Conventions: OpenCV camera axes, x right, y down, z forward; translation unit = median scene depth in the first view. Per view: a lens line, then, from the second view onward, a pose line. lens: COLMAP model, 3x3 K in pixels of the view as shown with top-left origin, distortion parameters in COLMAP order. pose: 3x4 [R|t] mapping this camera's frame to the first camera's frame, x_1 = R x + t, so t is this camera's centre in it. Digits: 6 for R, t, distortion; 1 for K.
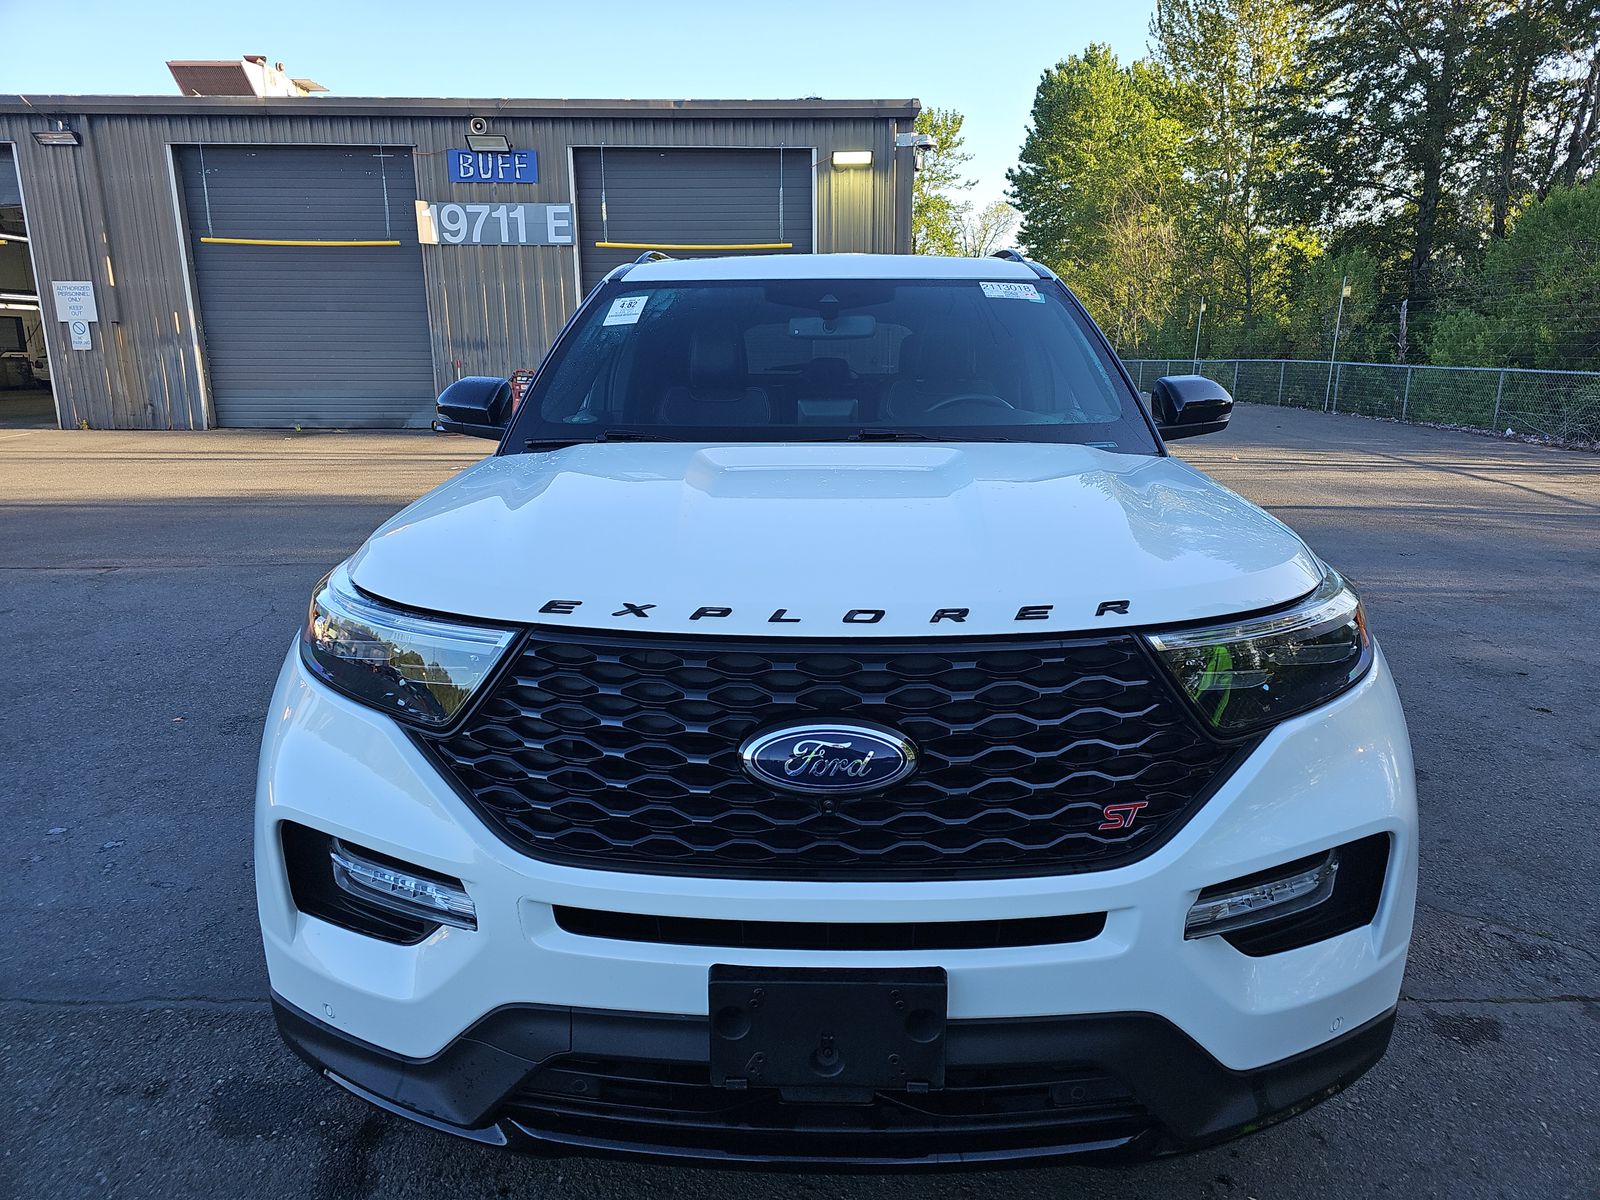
lens RADIAL K [[1058.2, 0, 781.8], [0, 1058.2, 606.7], [0, 0, 1]] dist [0.054659, -0.030337]
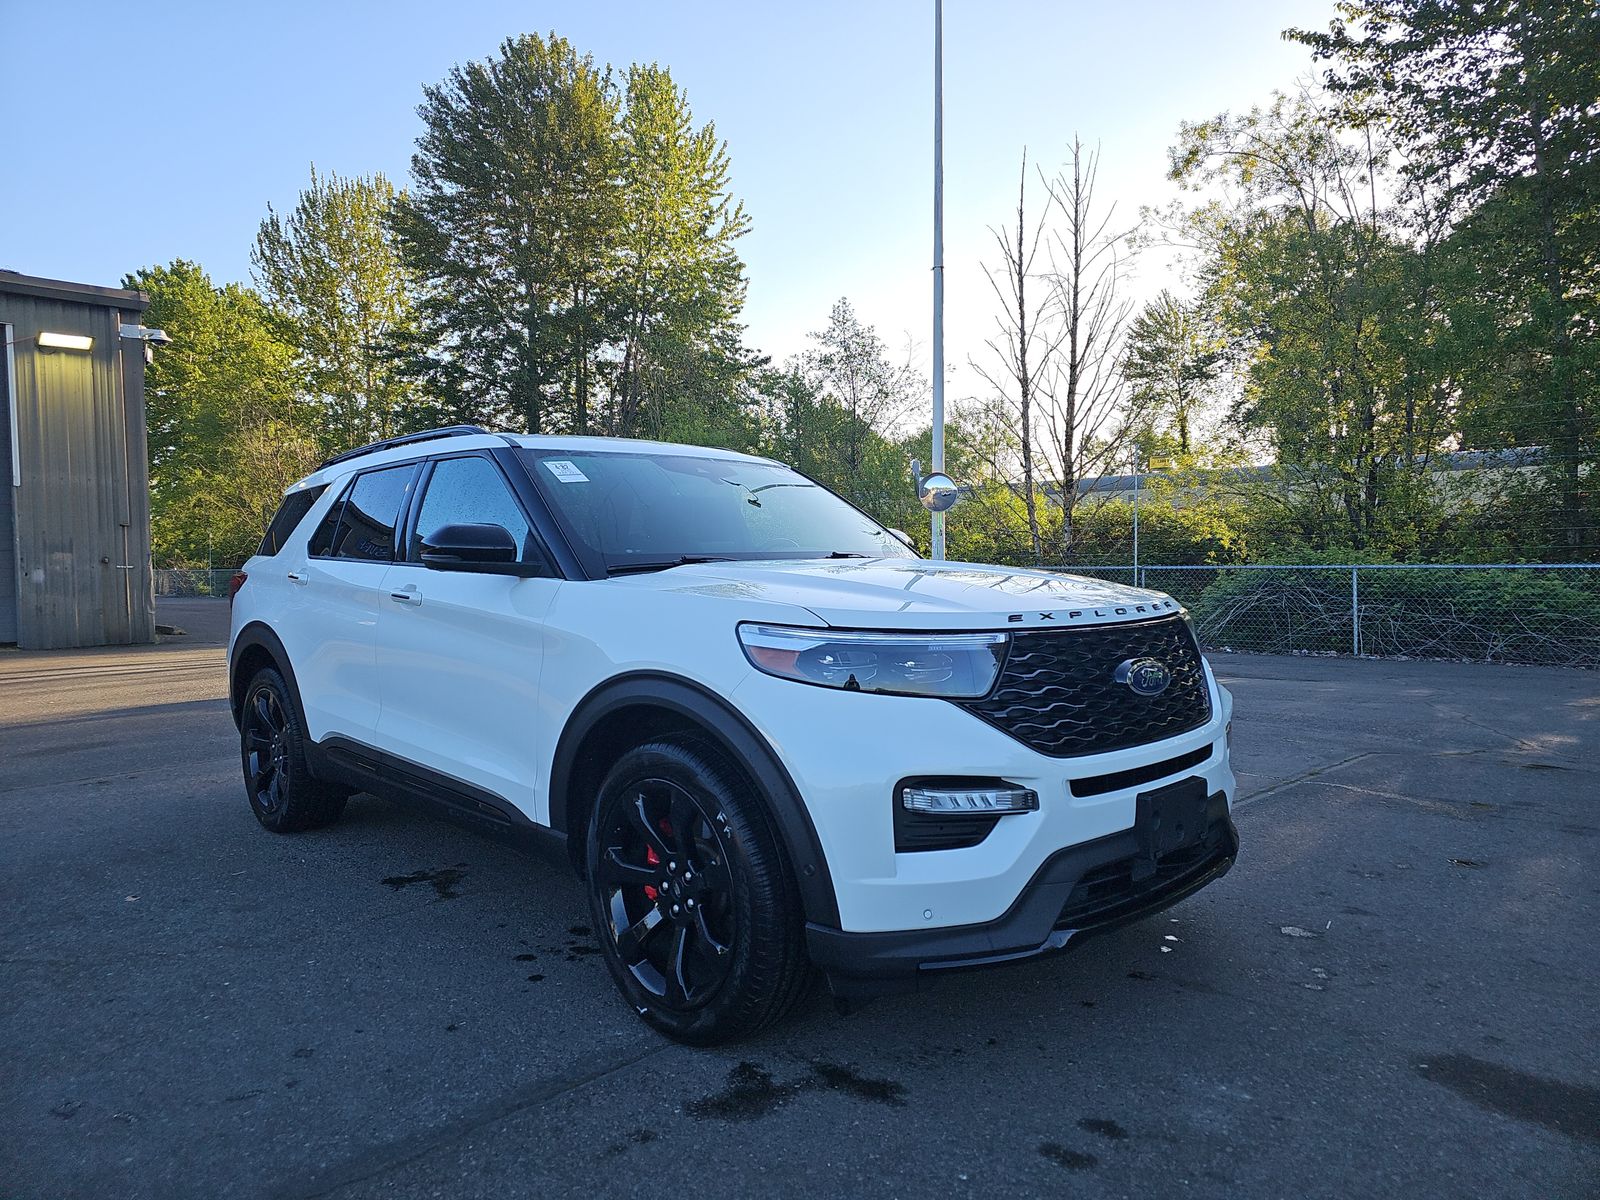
lens RADIAL K [[1058.2, 0, 781.8], [0, 1058.2, 606.7], [0, 0, 1]] dist [0.054659, -0.030337]
pose [[0.722632, -0.039500, 0.690104, -0.131724], [0.171448, 0.977411, -0.123584, 0.010264], [-0.669634, 0.207622, 0.713080, 0.001468]]
